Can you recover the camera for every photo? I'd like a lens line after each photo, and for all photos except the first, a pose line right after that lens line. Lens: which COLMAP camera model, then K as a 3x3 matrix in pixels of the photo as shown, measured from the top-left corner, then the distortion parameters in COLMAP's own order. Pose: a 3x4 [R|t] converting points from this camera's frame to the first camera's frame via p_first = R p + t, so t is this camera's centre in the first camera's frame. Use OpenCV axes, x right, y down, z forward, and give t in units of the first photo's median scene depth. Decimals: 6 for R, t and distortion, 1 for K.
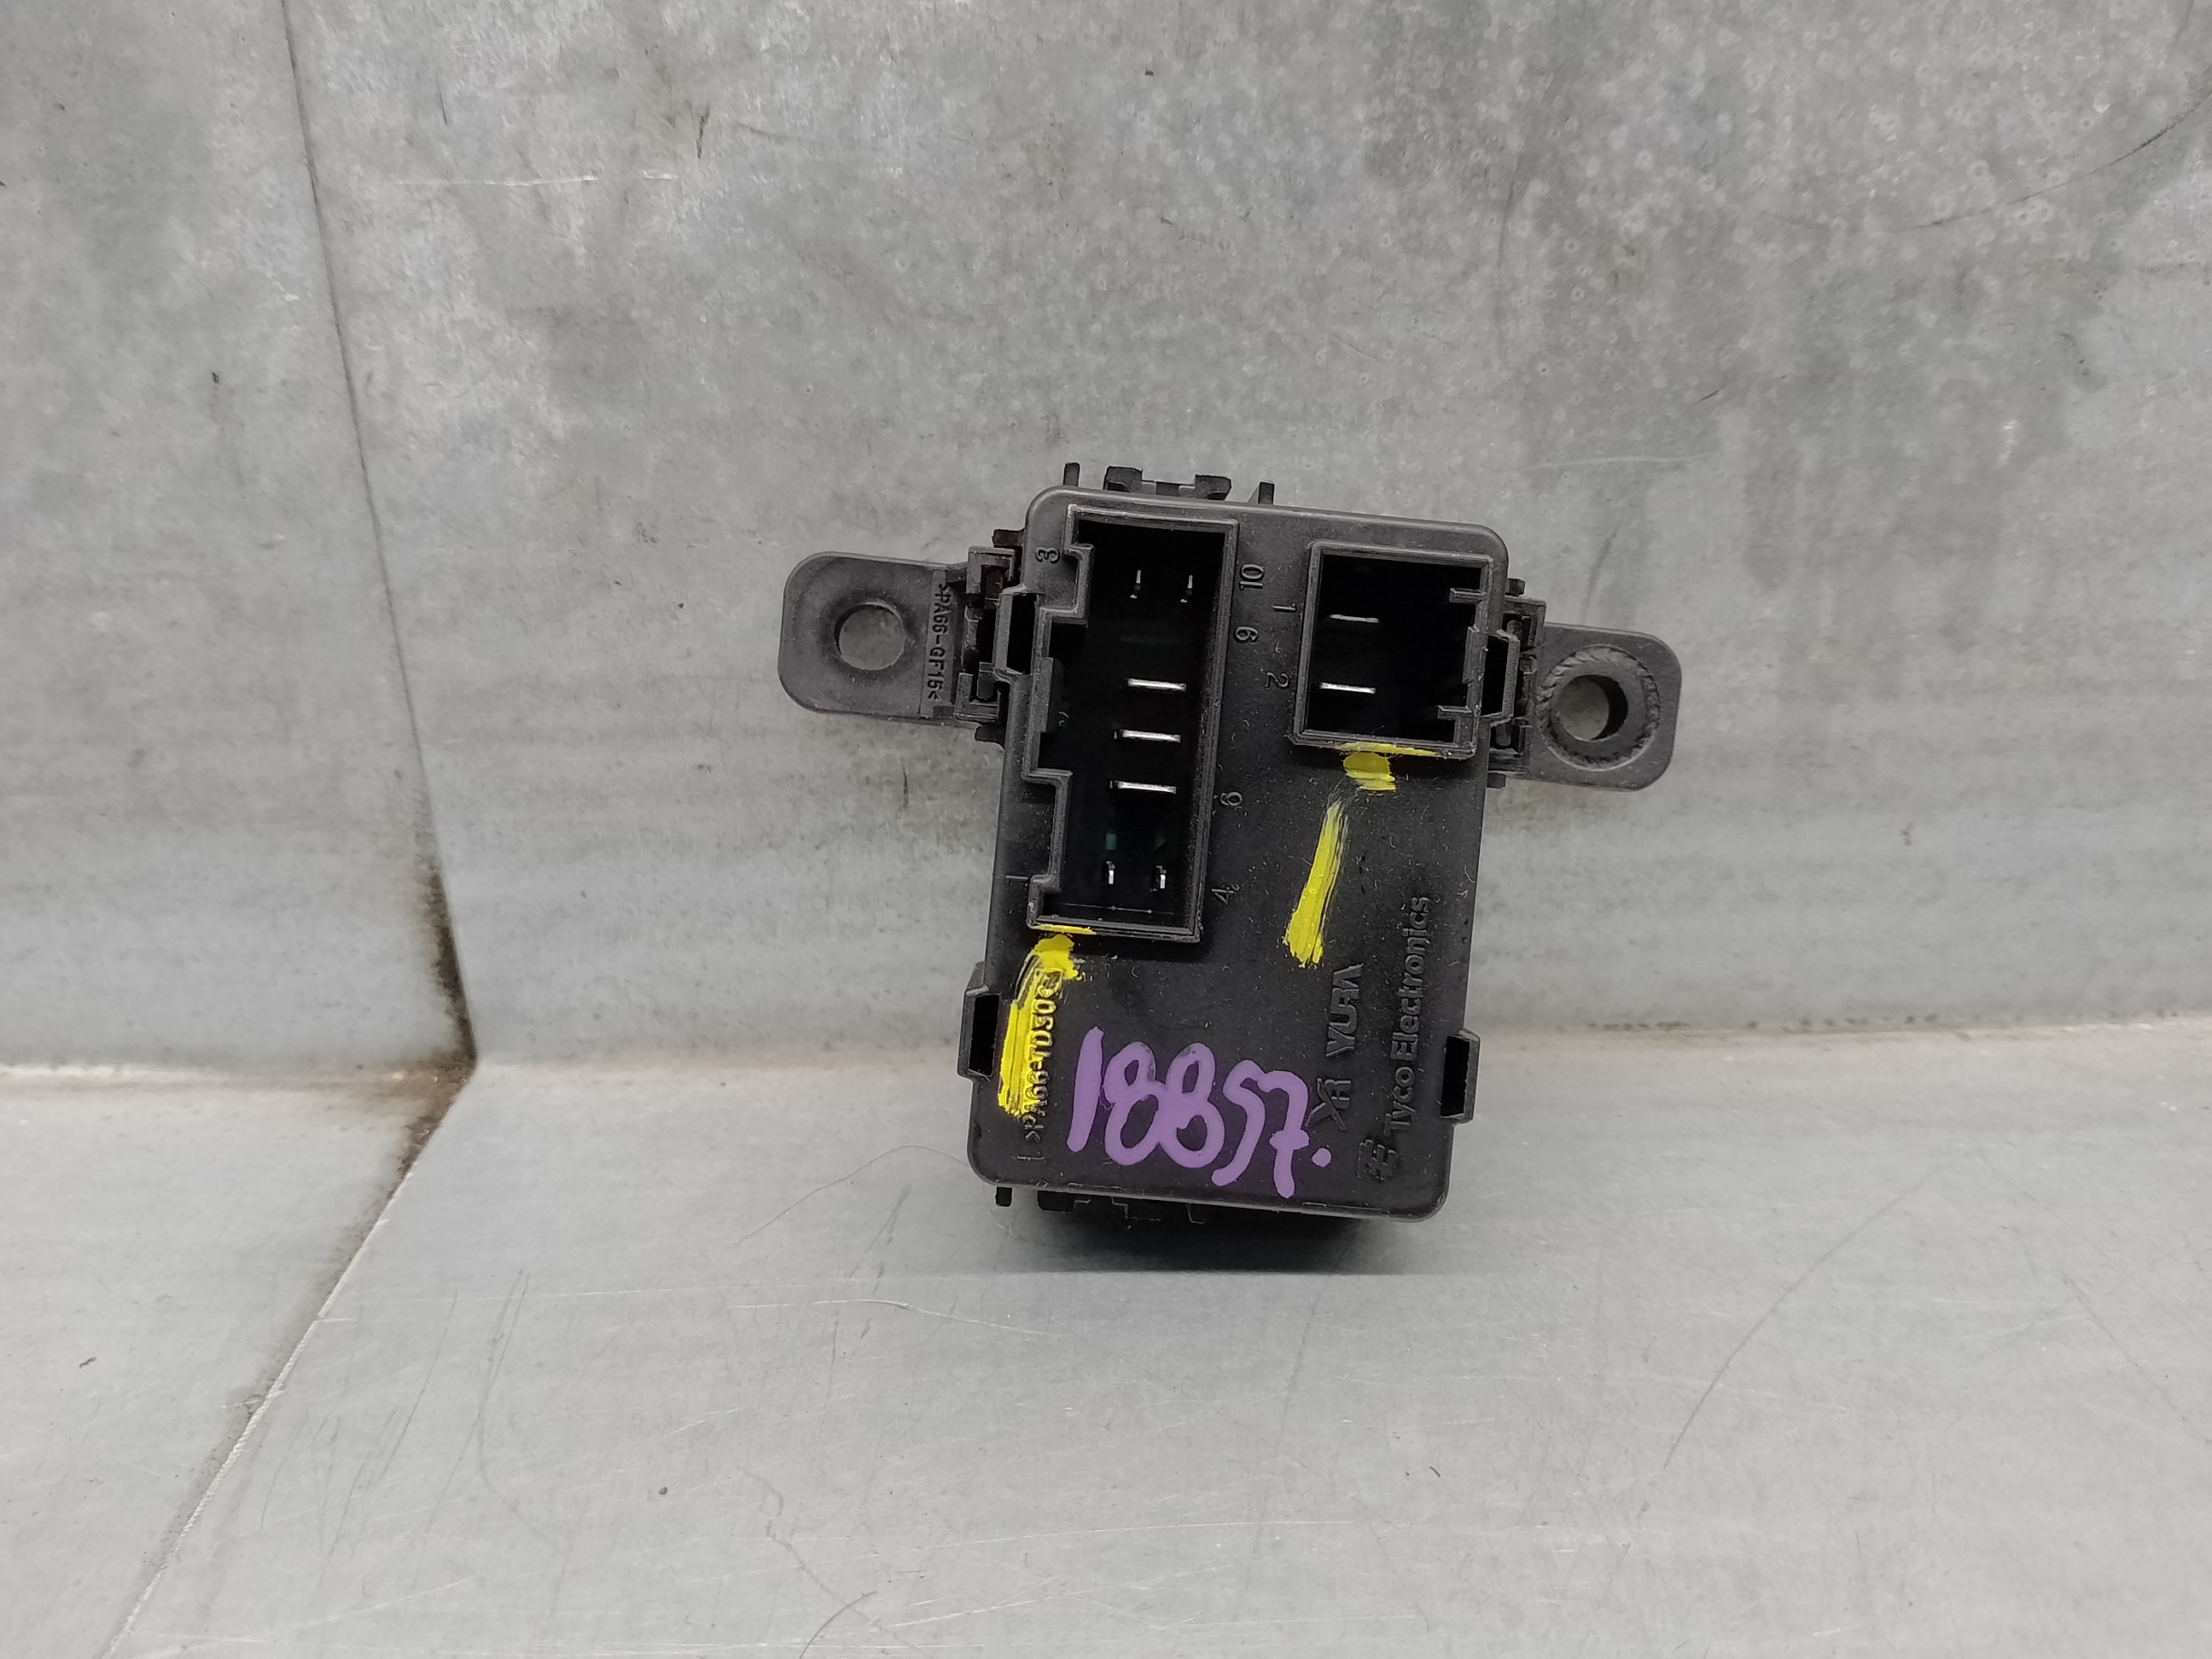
lens RADIAL K [[1807.8, 0, 1088.3], [0, 1807.8, 835.4], [0, 0, 1]] dist [0.025235, -0.102967]
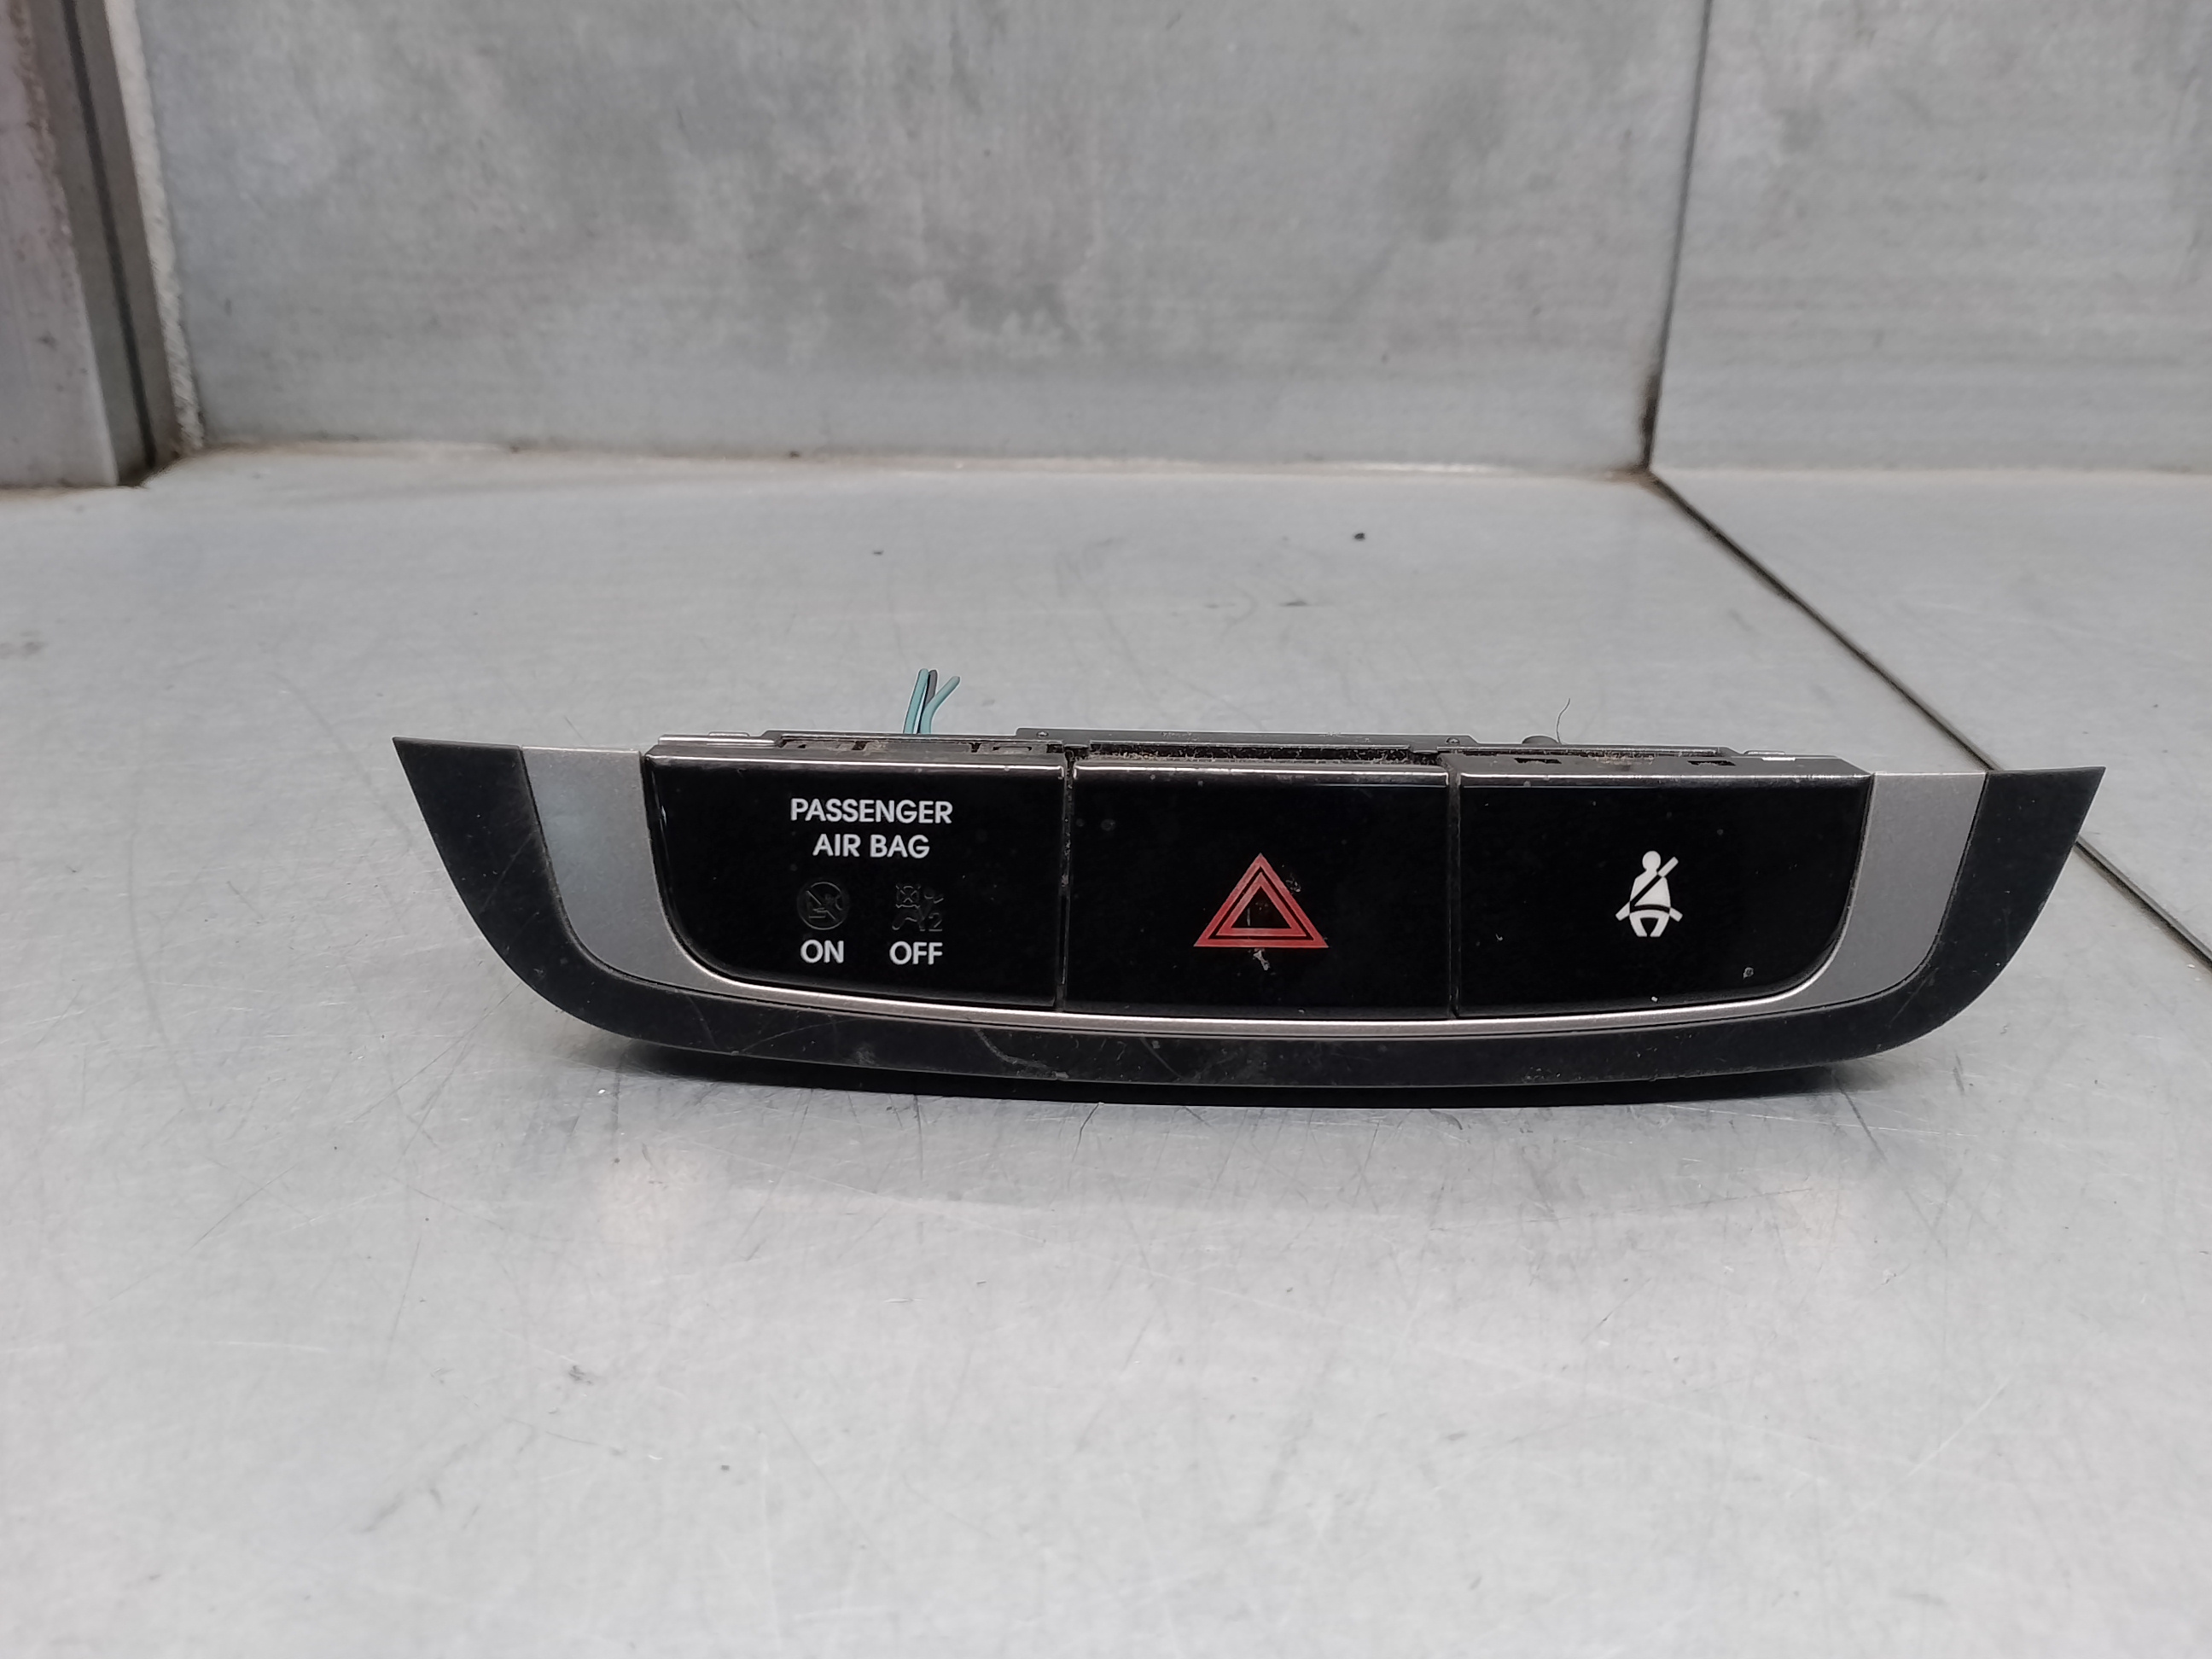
lens RADIAL K [[1807.8, 0, 1121.2], [0, 1807.8, 811.7], [0, 0, 1]] dist [0.025235, -0.102967]
pose [[0.998752, 0.022721, 0.044485, -1.219960], [-0.024913, 0.998471, 0.049345, 0.513668], [-0.043296, -0.050391, 0.997791, -1.321710]]
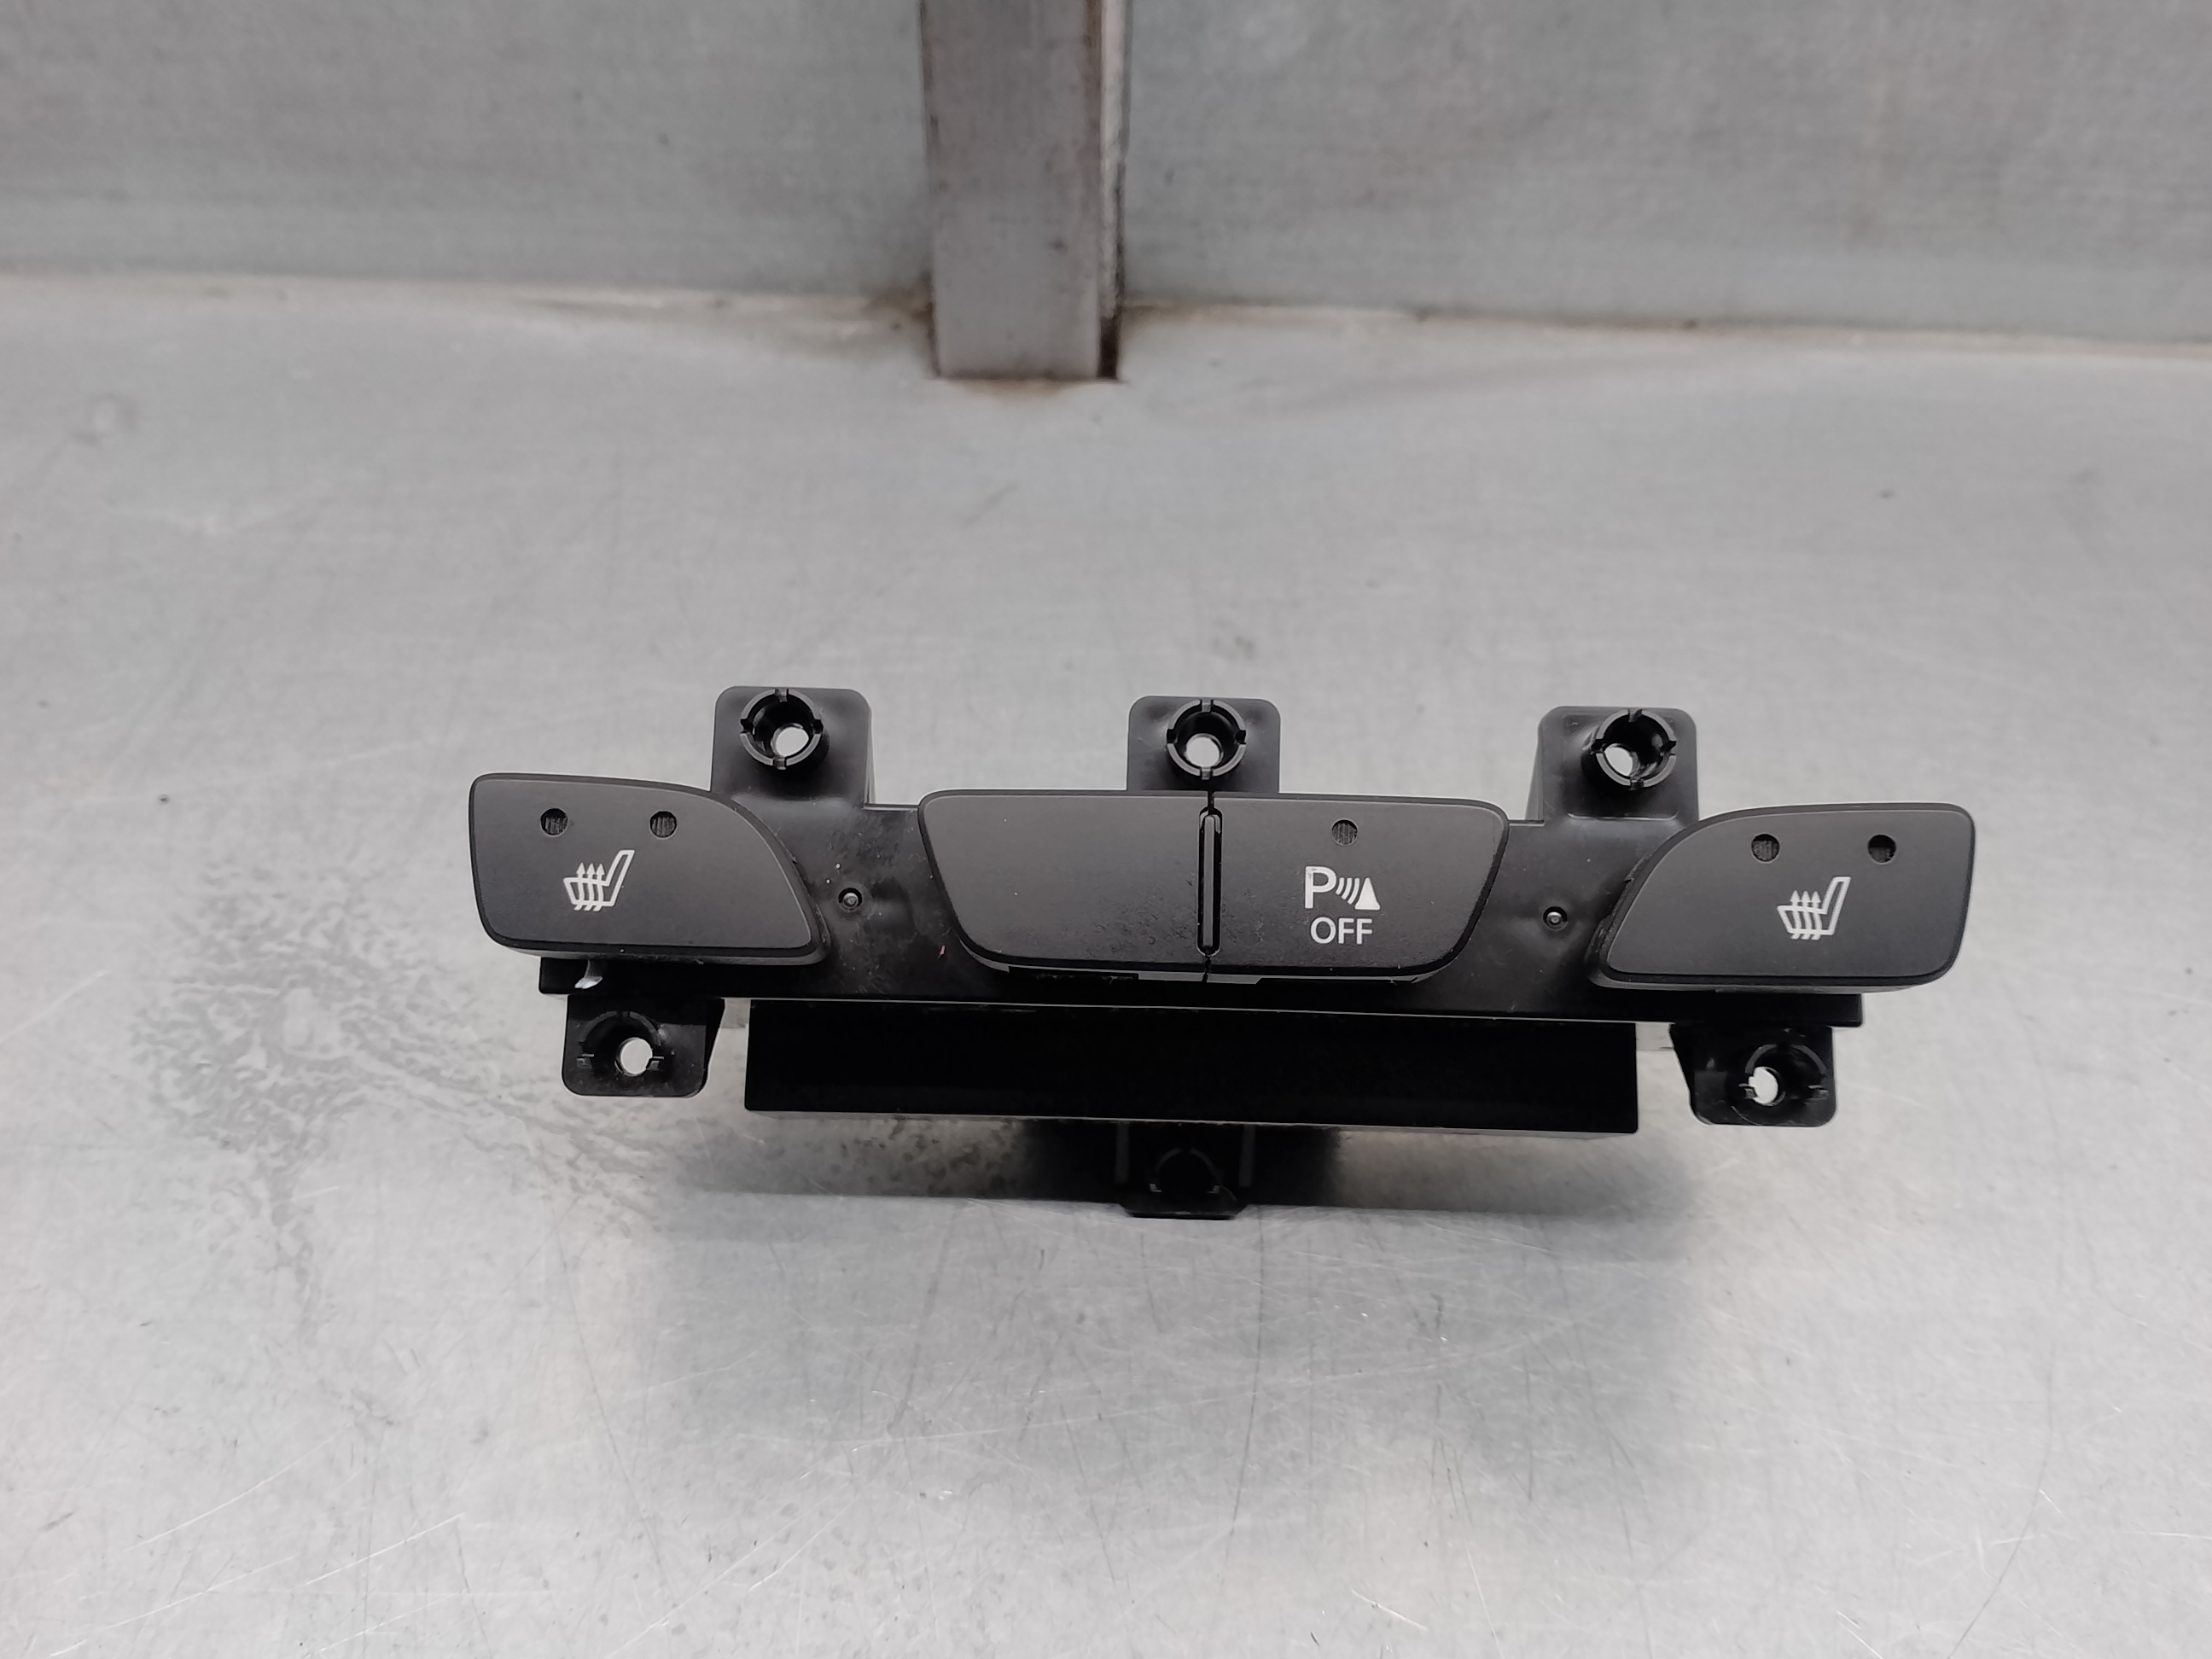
lens RADIAL K [[1807.8, 0, 1119.3], [0, 1807.8, 822.6], [0, 0, 1]] dist [0.025235, -0.102967]
pose [[0.998953, 0.045613, -0.003644, -2.310823], [-0.041813, 0.942268, 0.332240, 0.012570], [0.018588, -0.331740, 0.943188, -1.426274]]
